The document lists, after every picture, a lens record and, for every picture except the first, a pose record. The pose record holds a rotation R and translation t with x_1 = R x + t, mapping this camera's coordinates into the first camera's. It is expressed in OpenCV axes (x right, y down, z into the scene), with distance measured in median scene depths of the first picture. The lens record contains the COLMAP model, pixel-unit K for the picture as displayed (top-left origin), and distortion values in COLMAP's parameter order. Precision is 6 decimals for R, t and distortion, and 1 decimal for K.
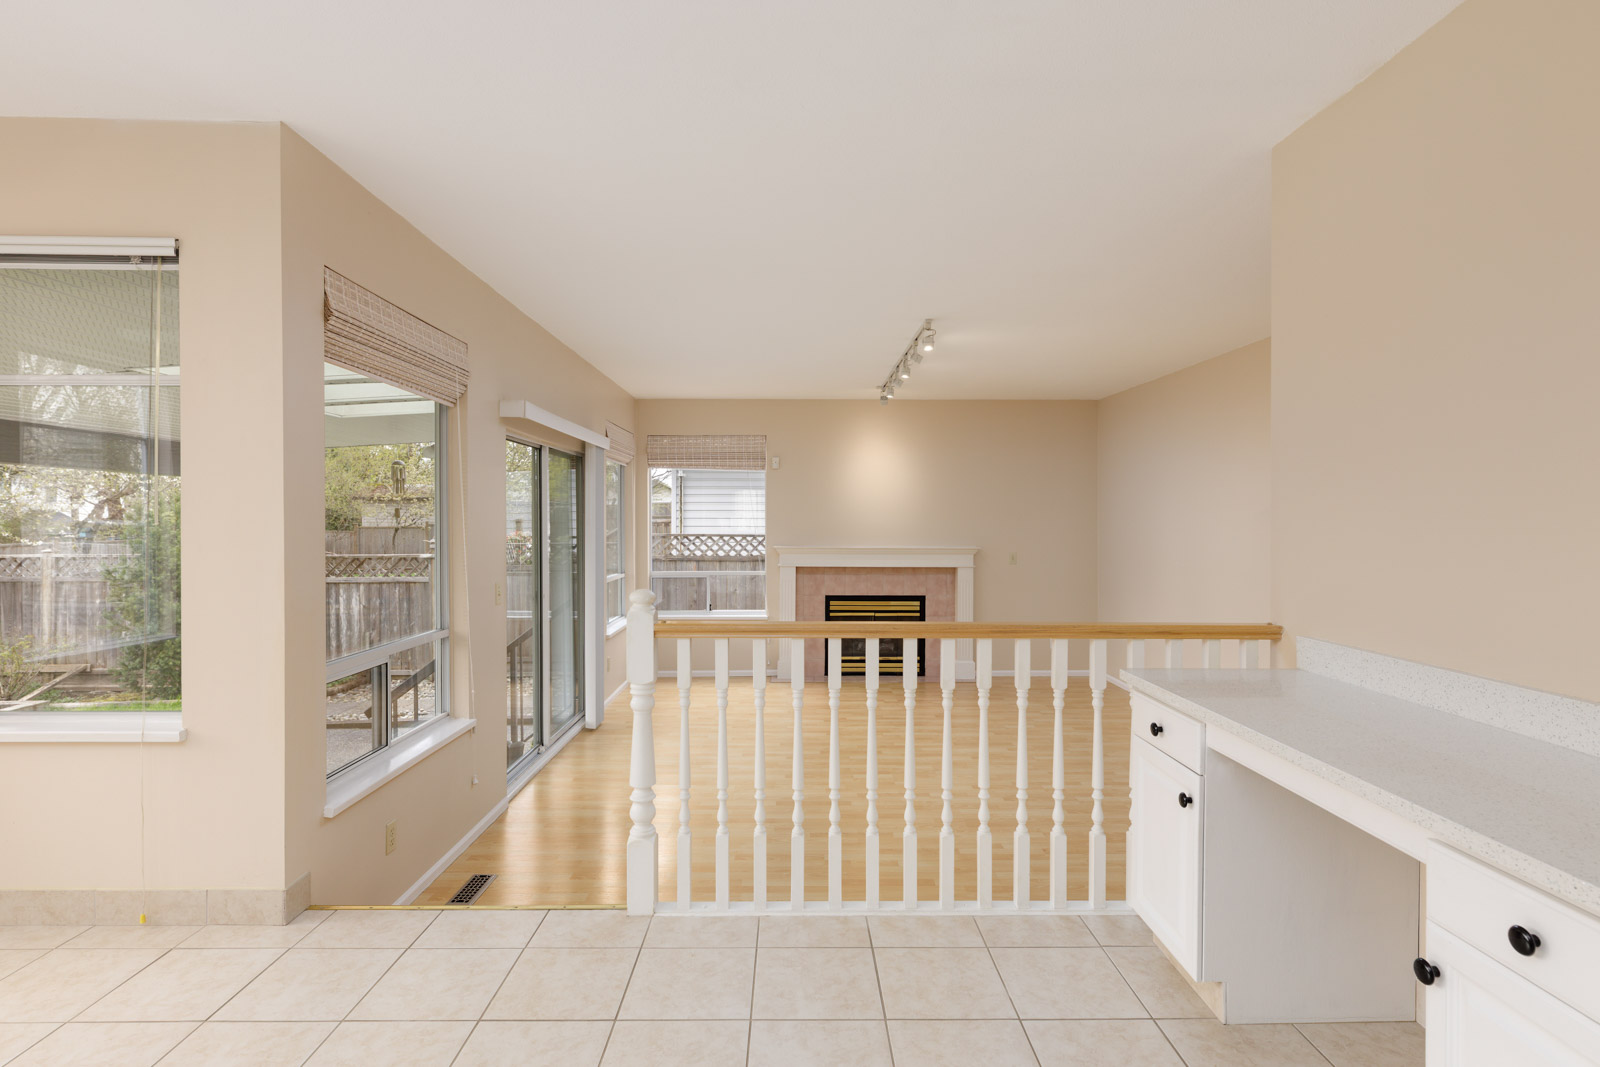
lens RADIAL K [[805.6, 0, 812.3], [0, 805.6, 532.5], [0, 0, 1]] dist [0.000931, 0.000572]
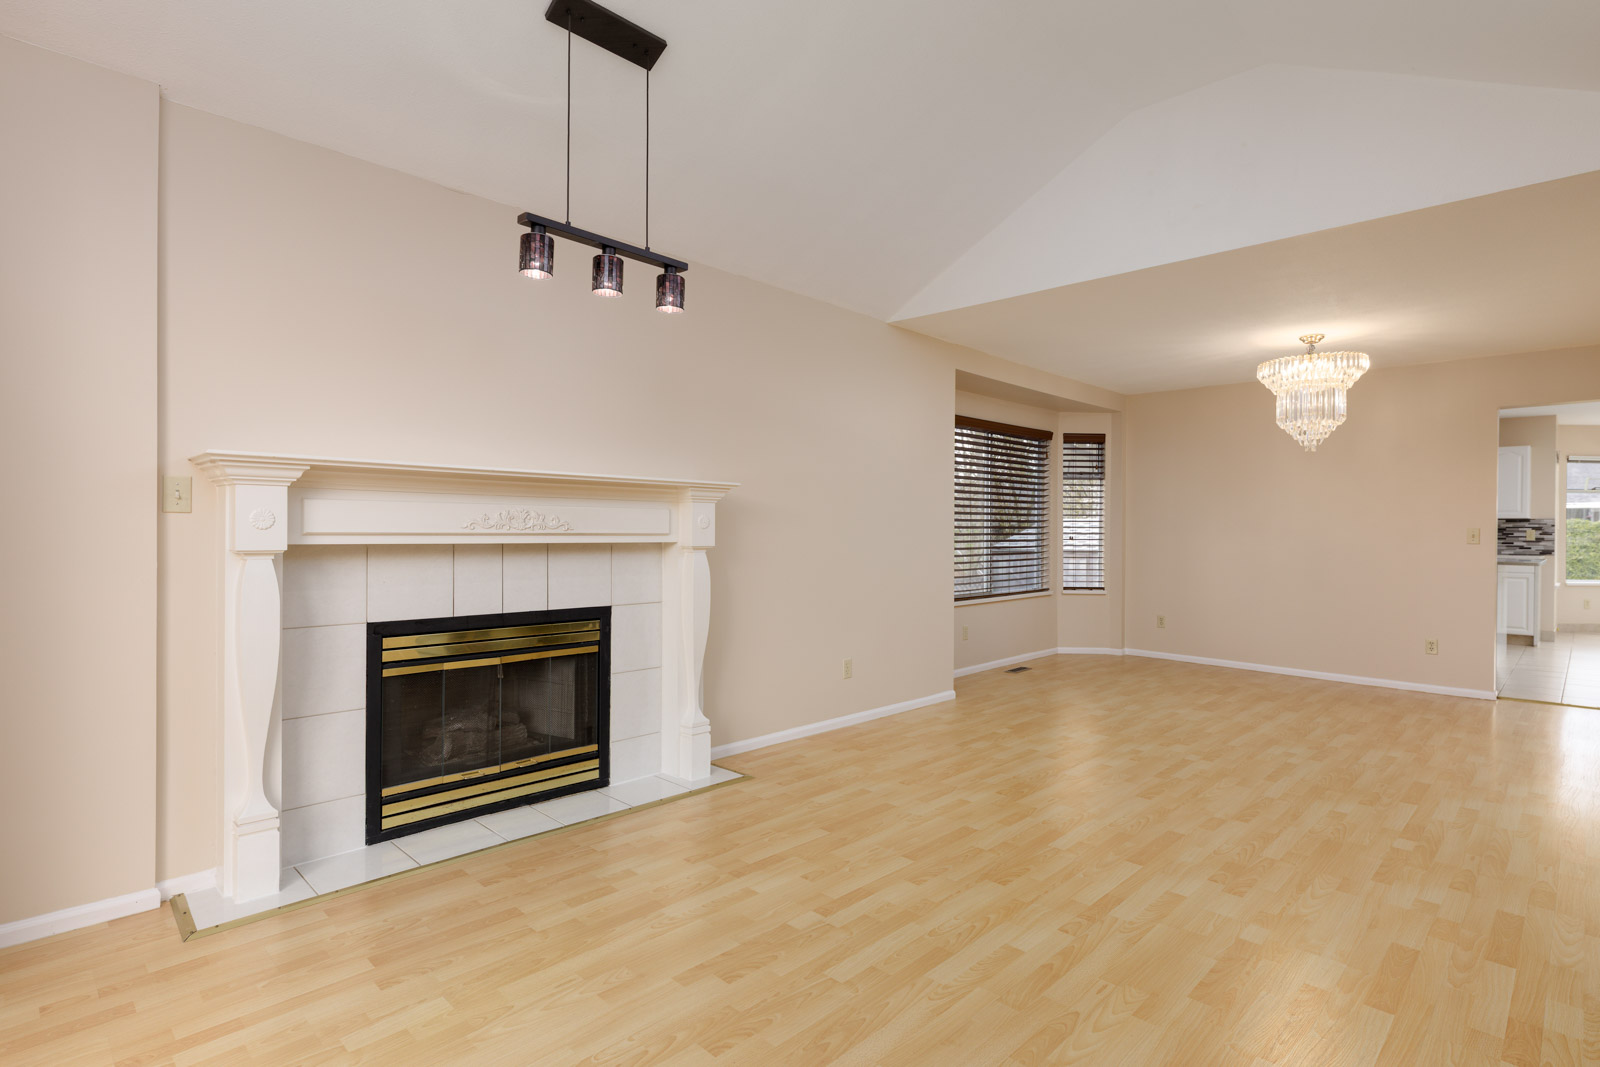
lens RADIAL K [[805.6, 0, 800.3], [0, 805.6, 536.5], [0, 0, 1]] dist [0.000931, 0.000572]
pose [[0.715174, -0.002414, 0.698942, -0.098268], [0.005578, 0.999982, -0.002255, 0.041223], [-0.698924, 0.005511, 0.715175, 0.607052]]
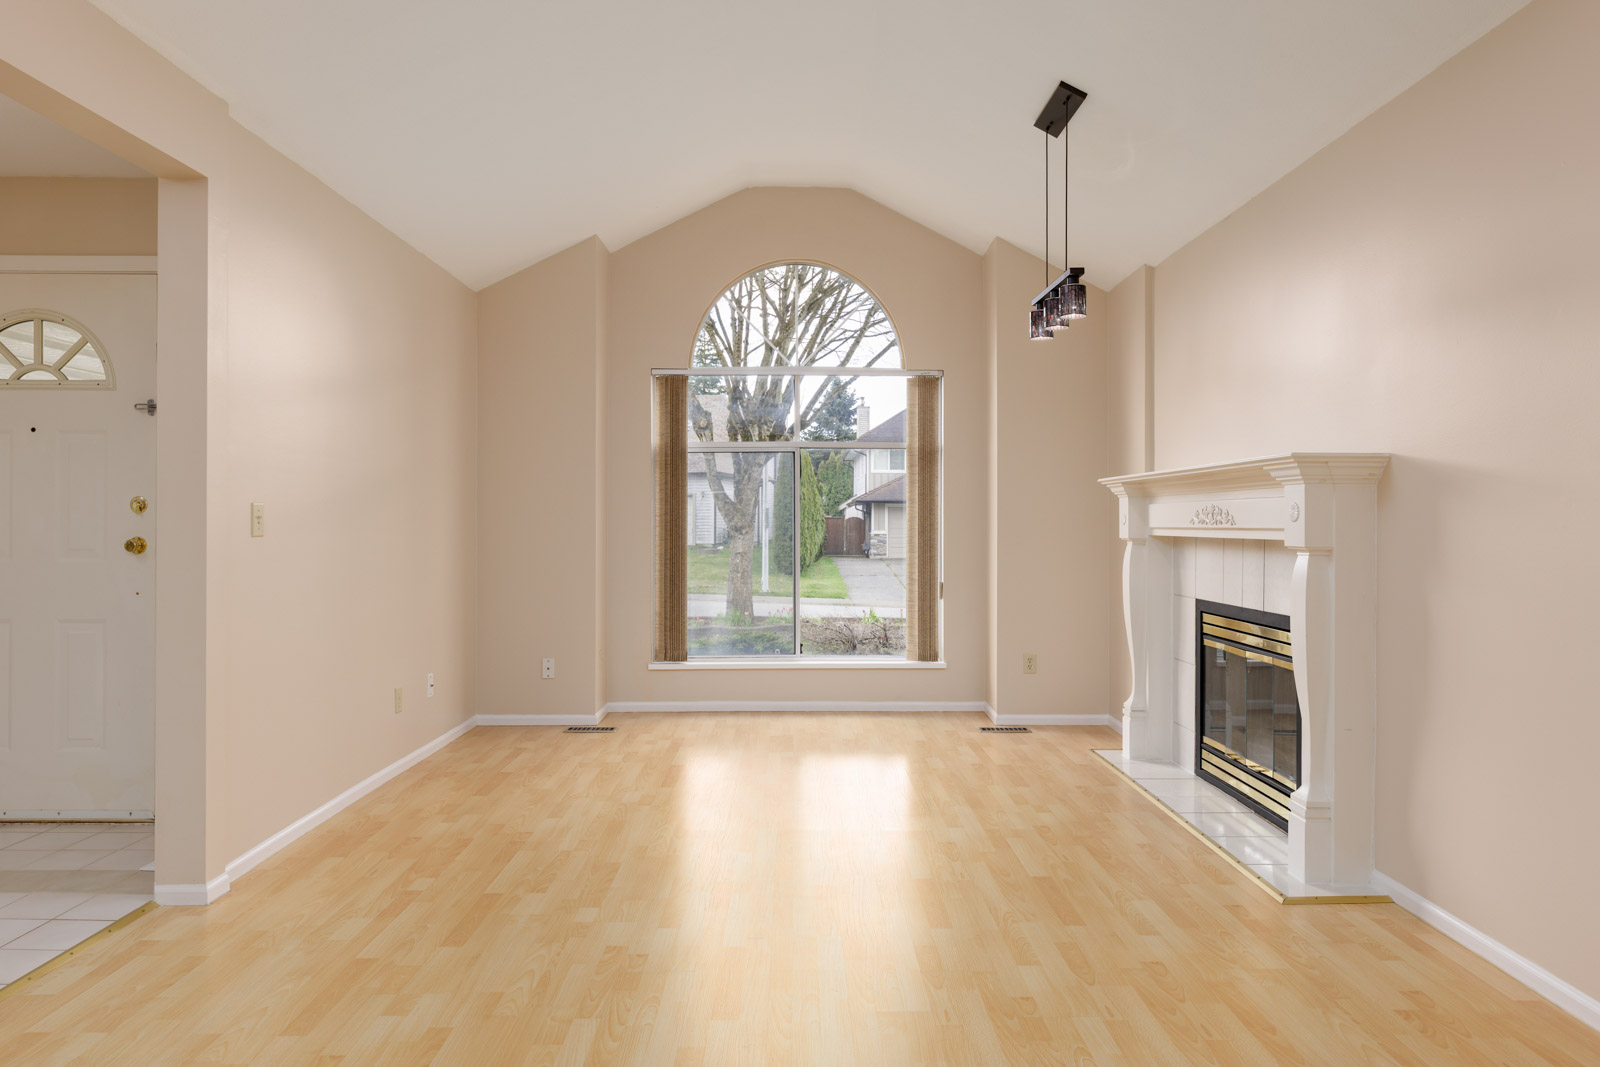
lens RADIAL K [[1025.7, 0, 799.5], [0, 1025.7, 530.4], [0, 0, 1]] dist [-0.004345, -0.001936]
pose [[-0.011391, 0.003175, -0.999930, 0.598733], [-0.020700, 0.999780, 0.003410, 0.041885], [0.999721, 0.020738, -0.011323, 0.781079]]
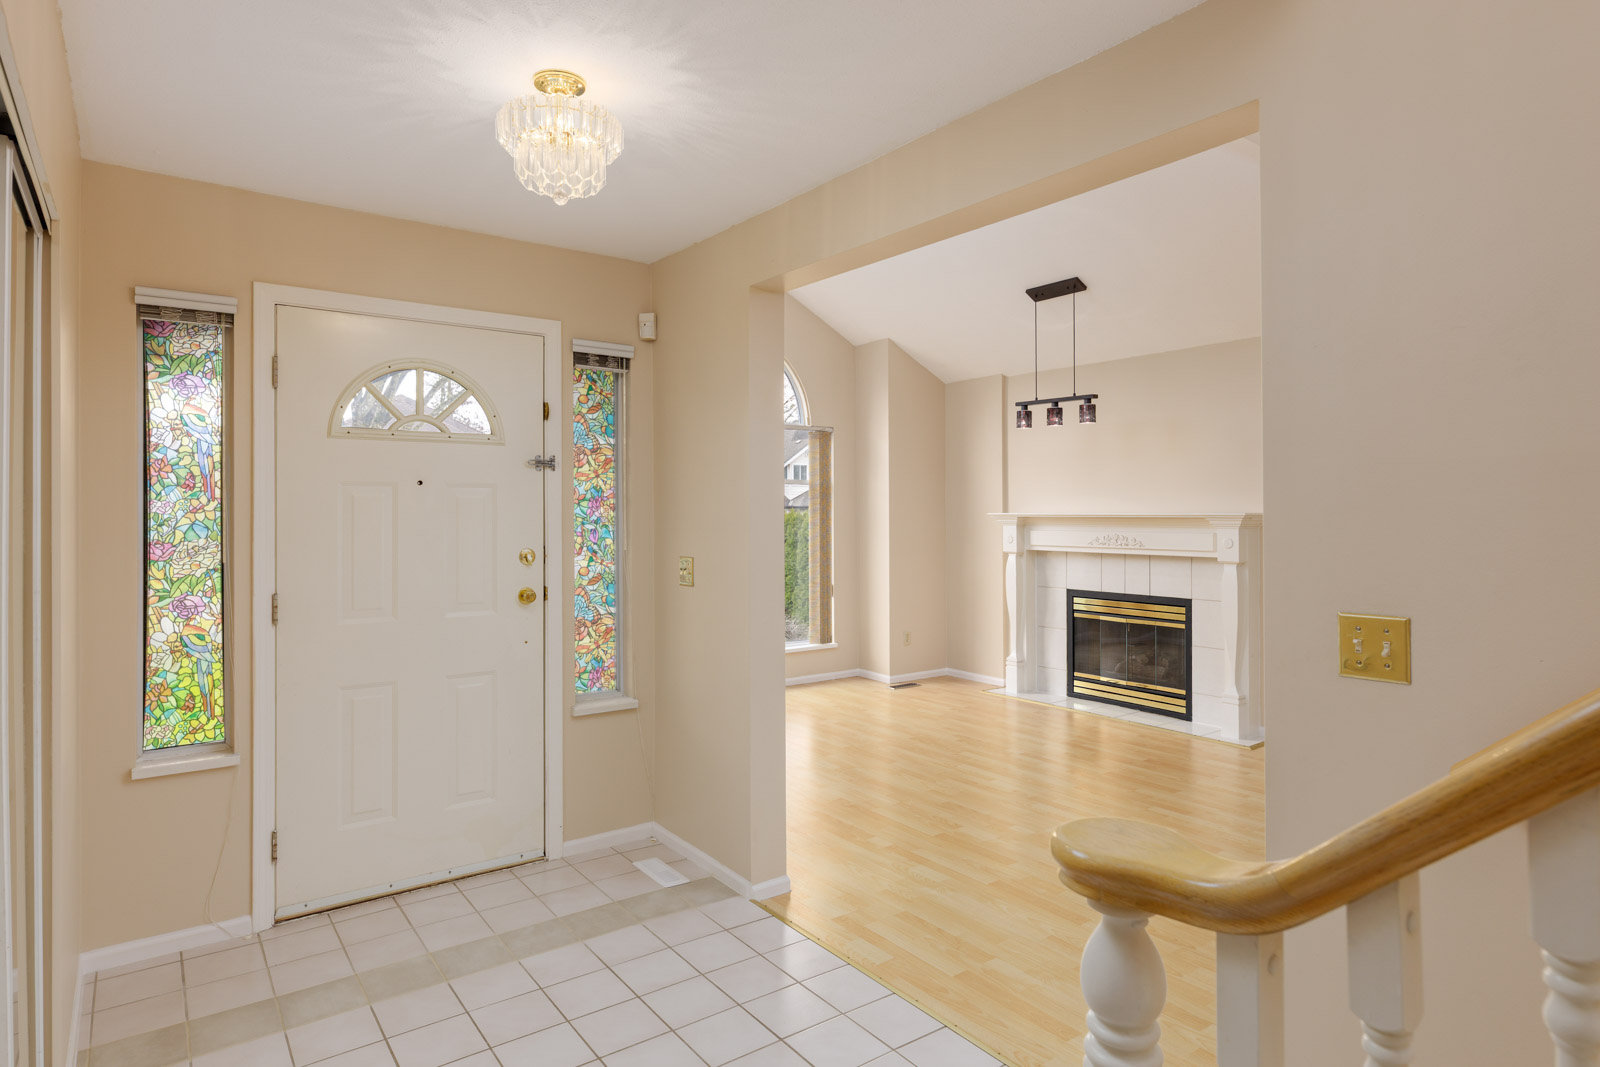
lens RADIAL K [[886.6, 0, 801.7], [0, 886.6, 522.9], [0, 0, 1]] dist [-0.001003, 0.000282]
pose [[0.569215, 0.000788, -0.822189, 0.552546], [-0.008271, 0.999954, -0.004768, 0.022611], [0.822147, 0.009514, 0.569195, 0.328364]]
